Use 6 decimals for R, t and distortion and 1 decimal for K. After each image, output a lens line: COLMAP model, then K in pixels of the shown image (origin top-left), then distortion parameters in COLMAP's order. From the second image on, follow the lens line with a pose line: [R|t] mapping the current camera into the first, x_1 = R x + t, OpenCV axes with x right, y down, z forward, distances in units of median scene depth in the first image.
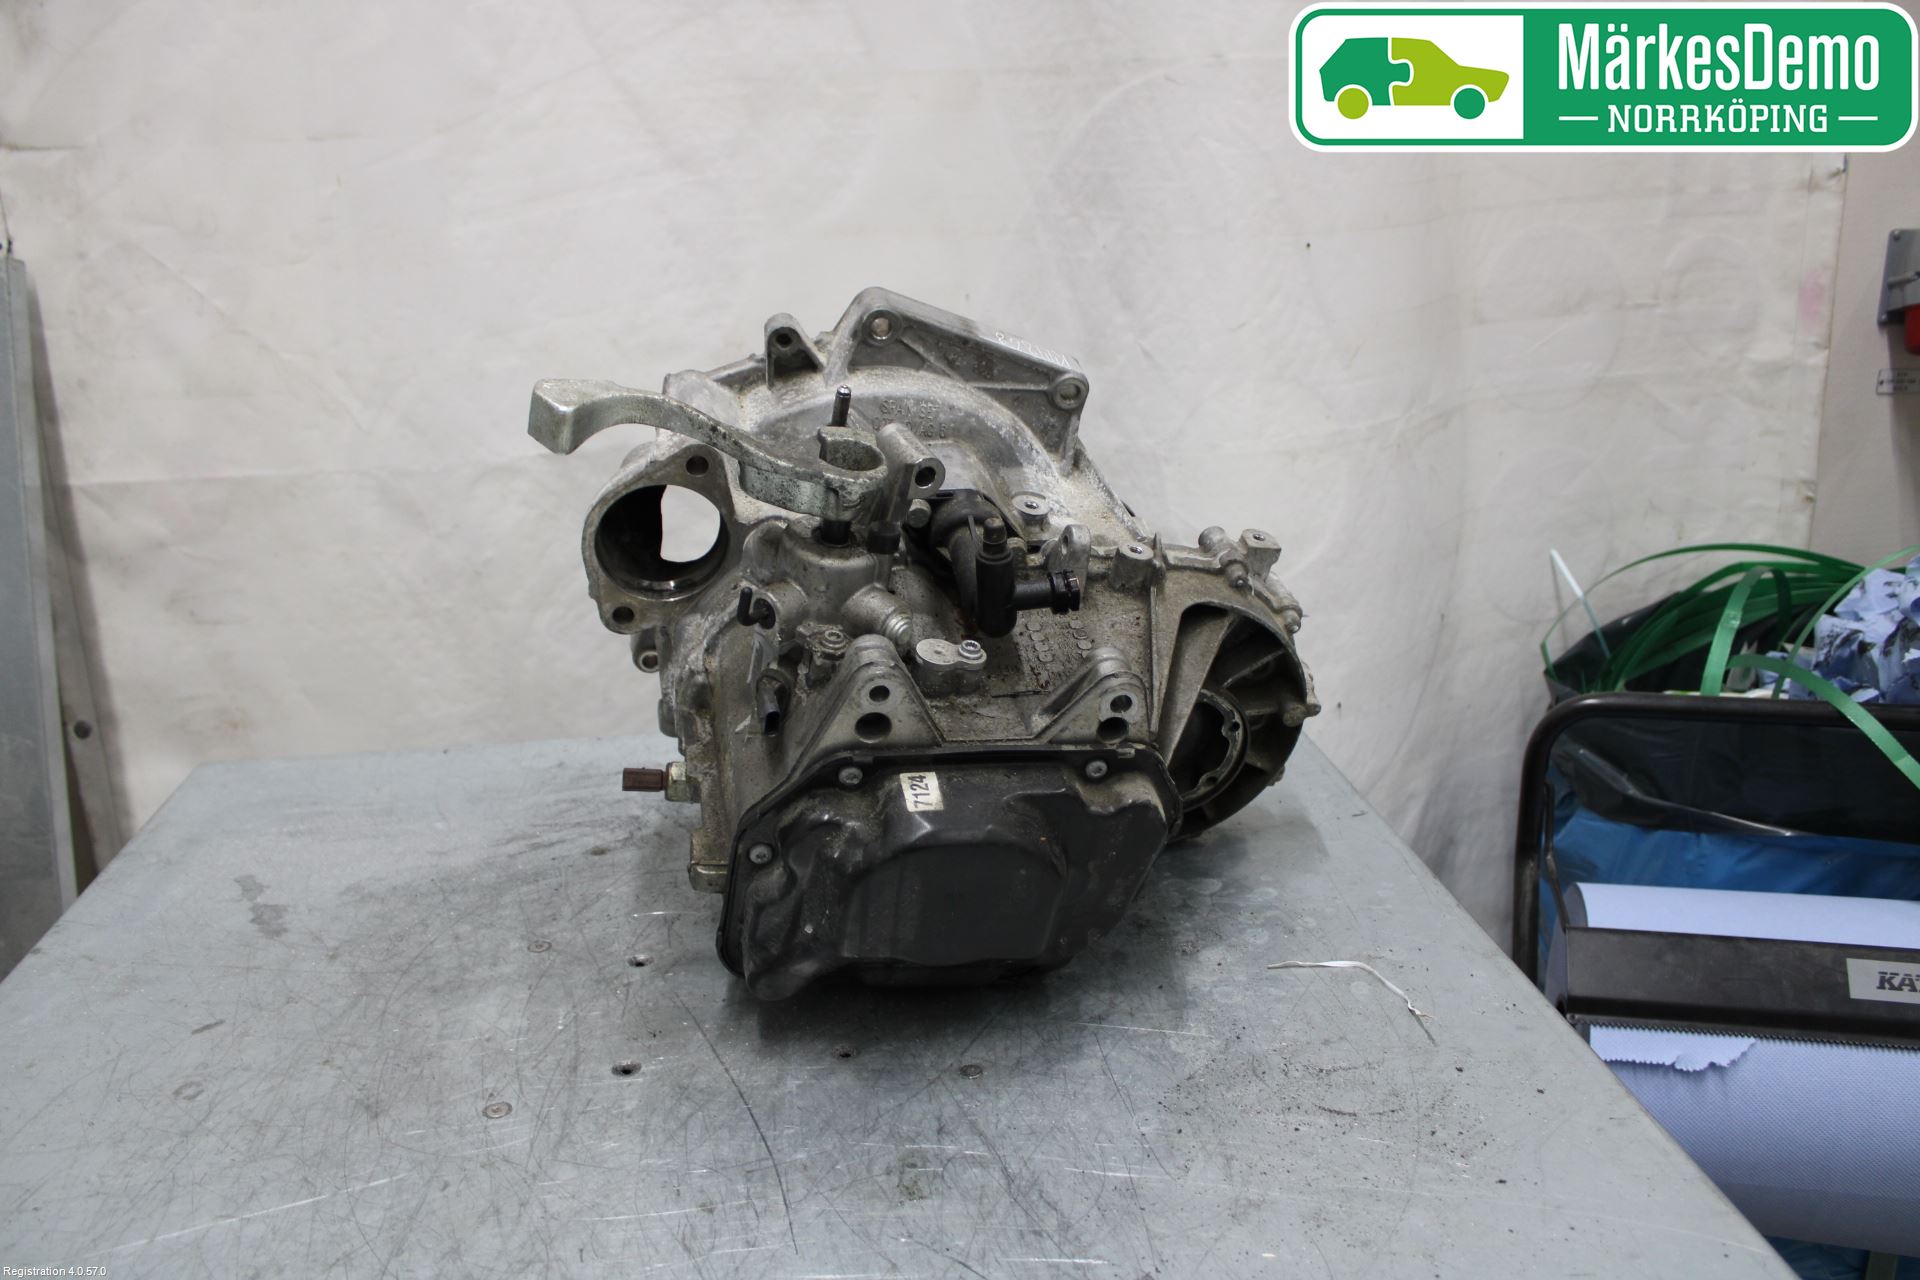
lens RADIAL K [[1595.3, 0, 960.0], [0, 1595.3, 640.0], [0, 0, 1]] dist [-0.175241, 0.166612]
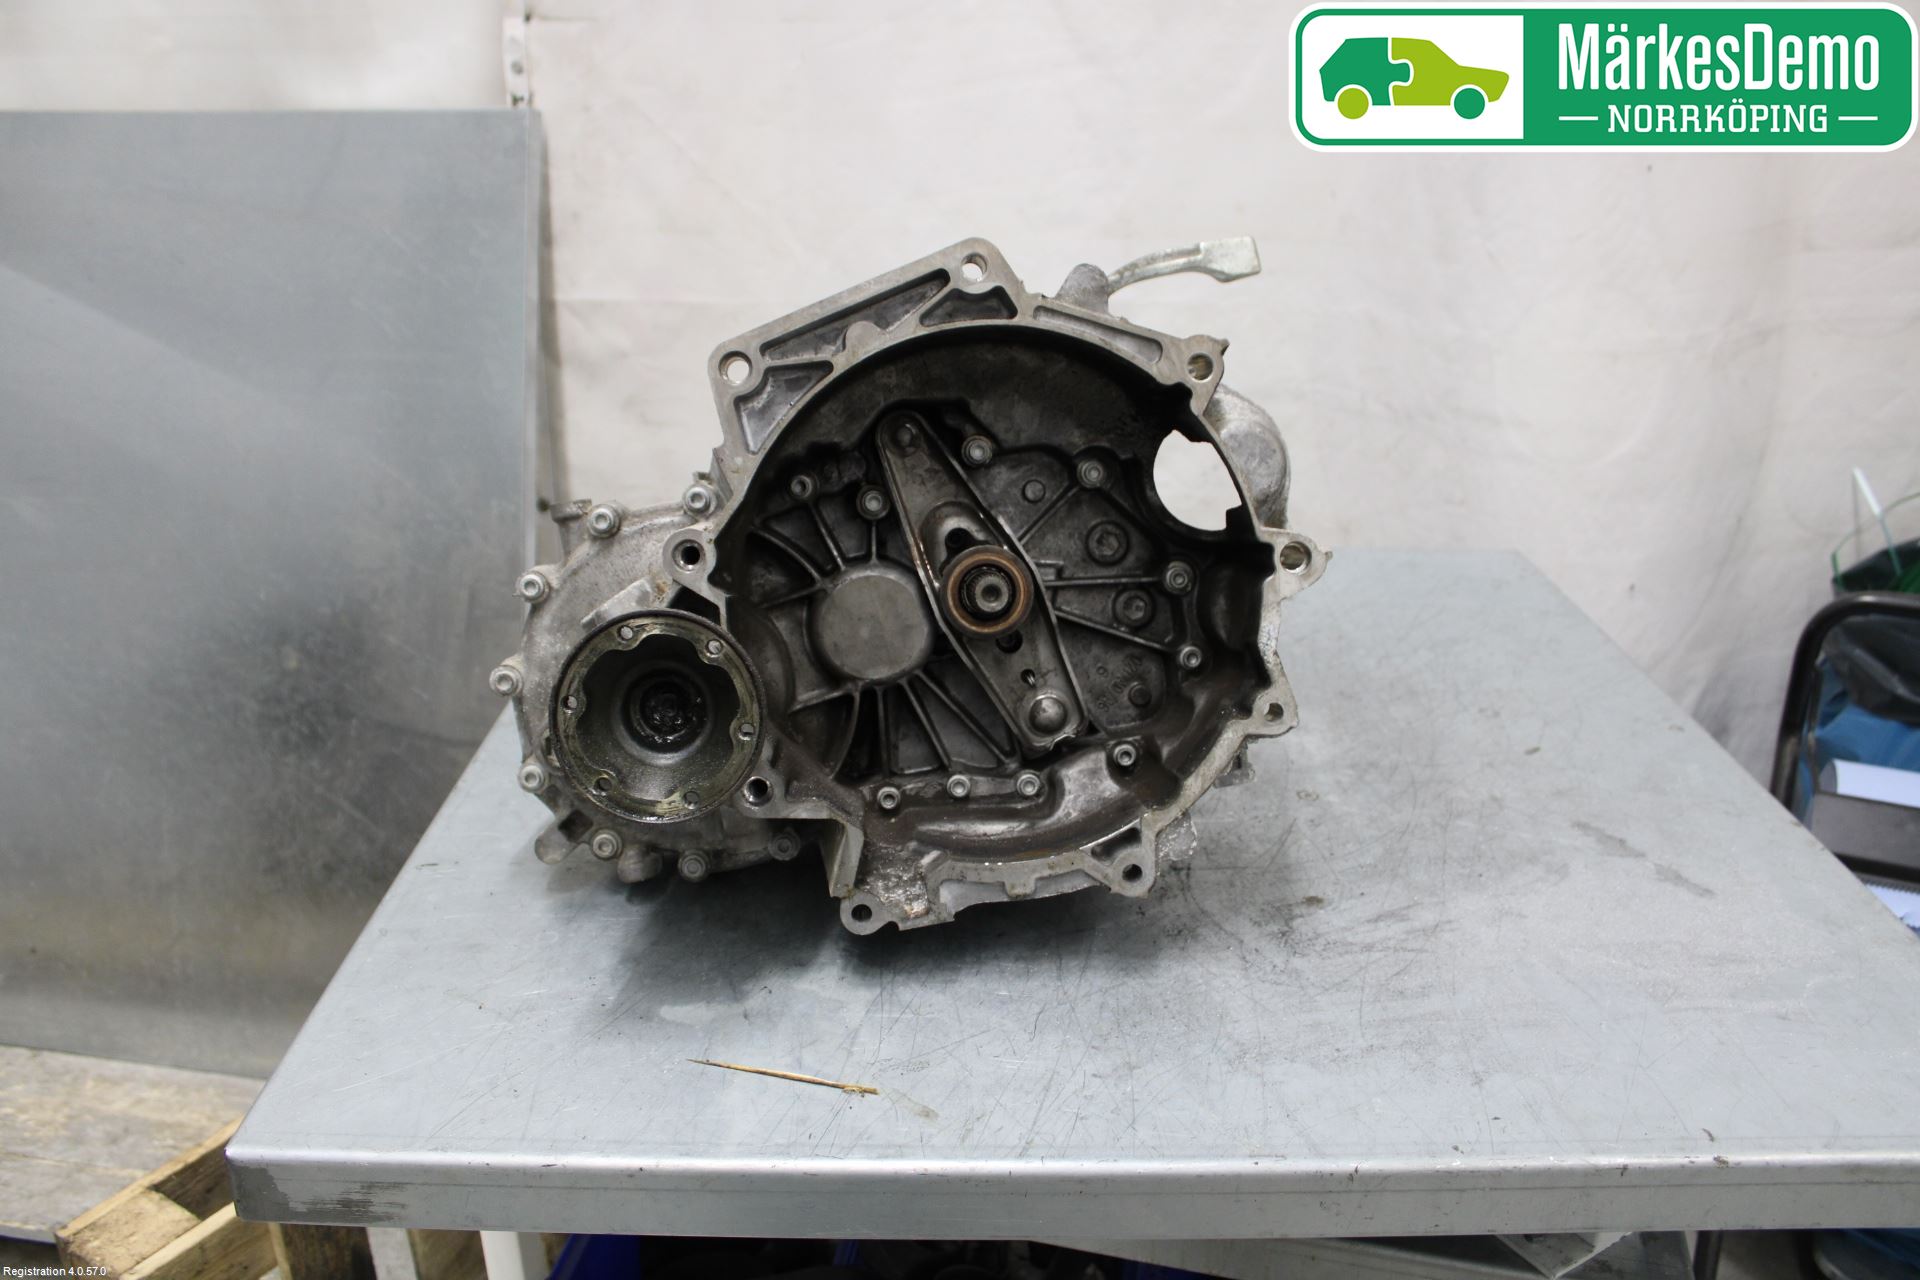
lens RADIAL K [[1580.8, 0, 962.0], [0, 1580.8, 633.8], [0, 0, 1]] dist [-0.166395, 0.145519]
pose [[0.978777, 0.105455, -0.175711, -0.028432], [-0.093601, 0.992821, 0.074460, 0.038642], [0.182302, -0.056433, 0.981622, -0.154890]]
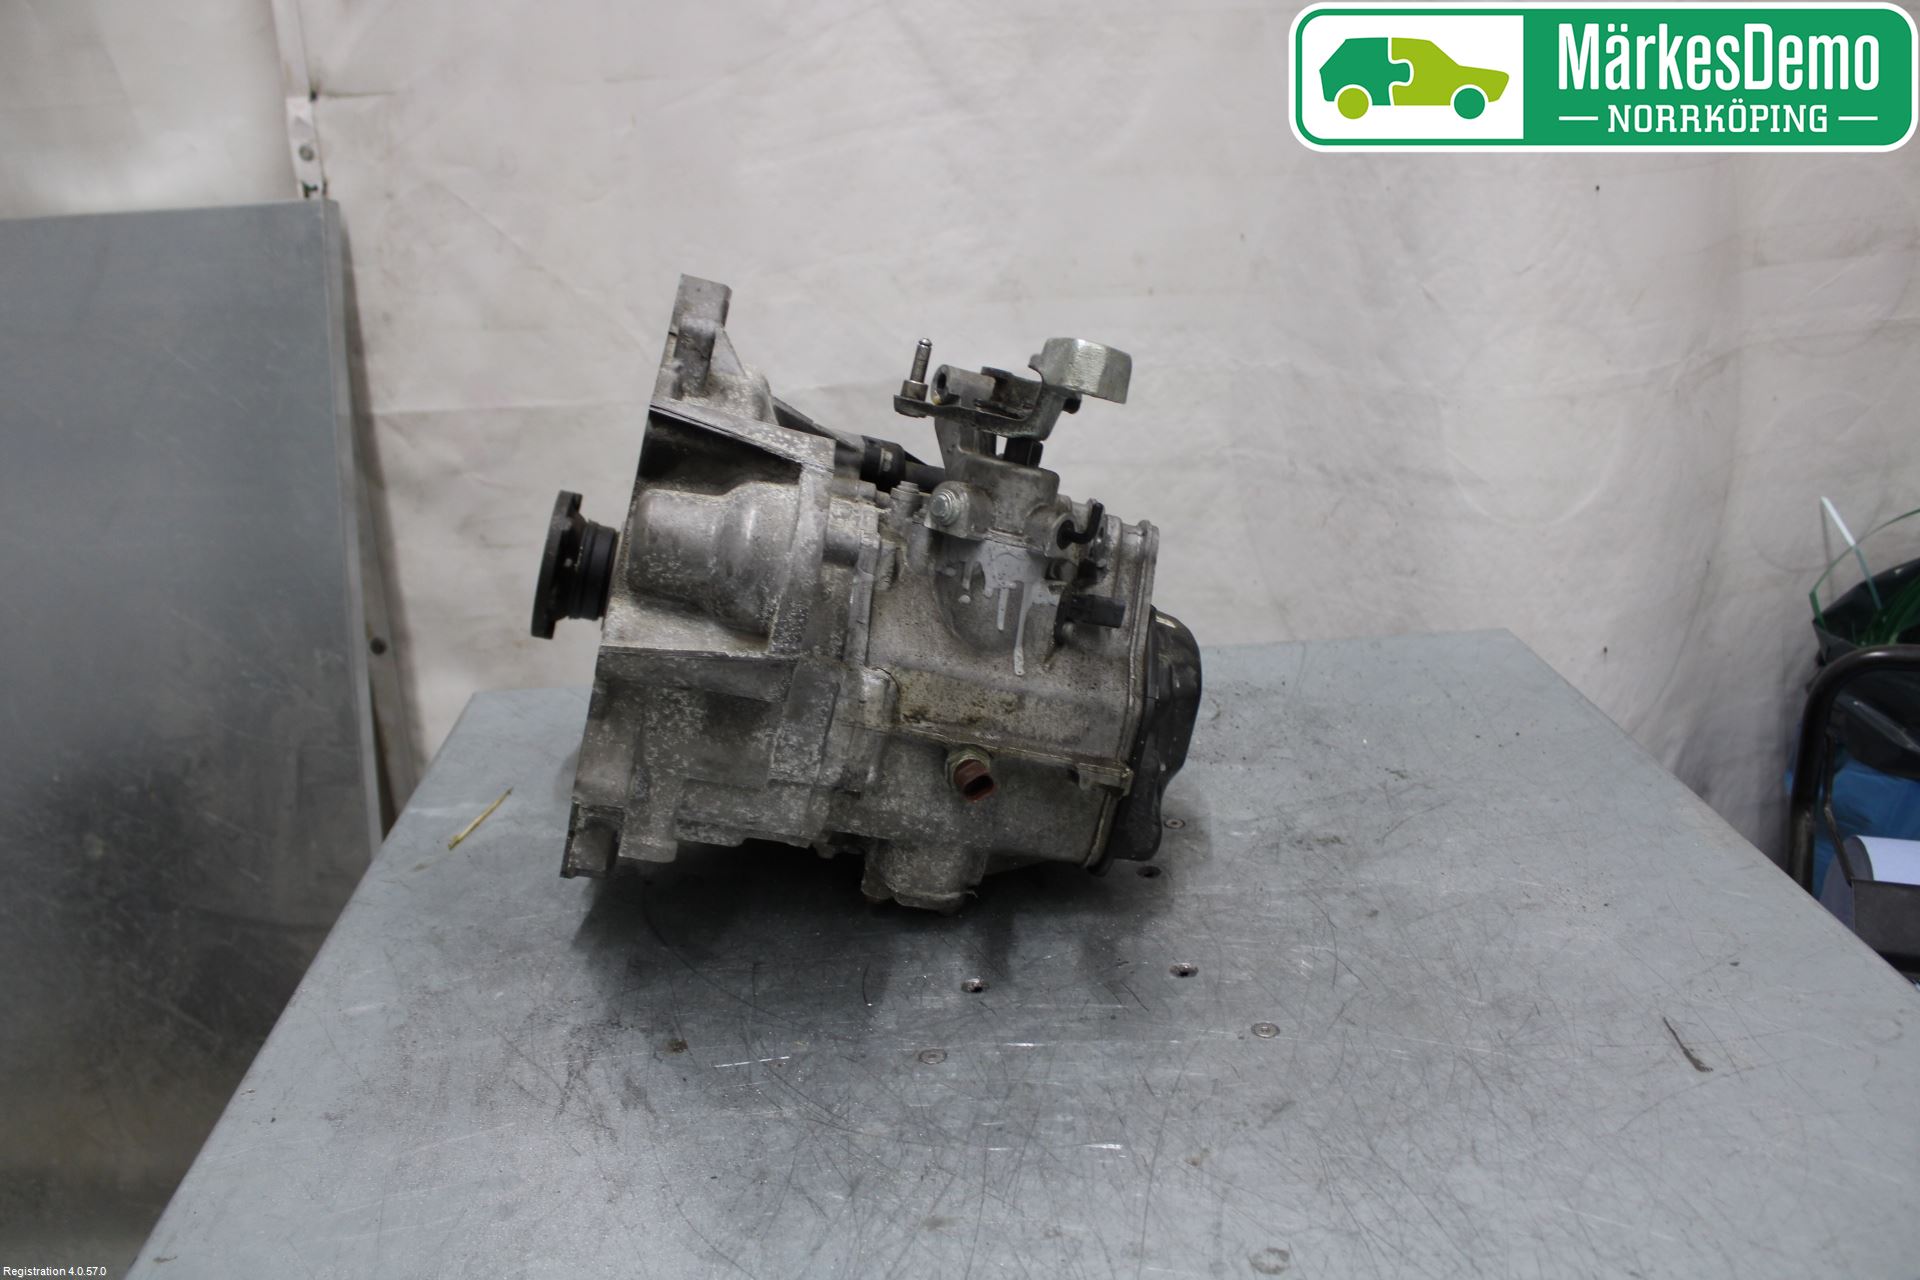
lens RADIAL K [[1595.3, 0, 960.0], [0, 1595.3, 640.0], [0, 0, 1]] dist [-0.175241, 0.166612]
pose [[0.993881, 0.023113, -0.108012, -0.062172], [-0.018218, 0.998771, 0.046087, -0.002920], [0.108945, -0.043838, 0.993081, -0.025491]]
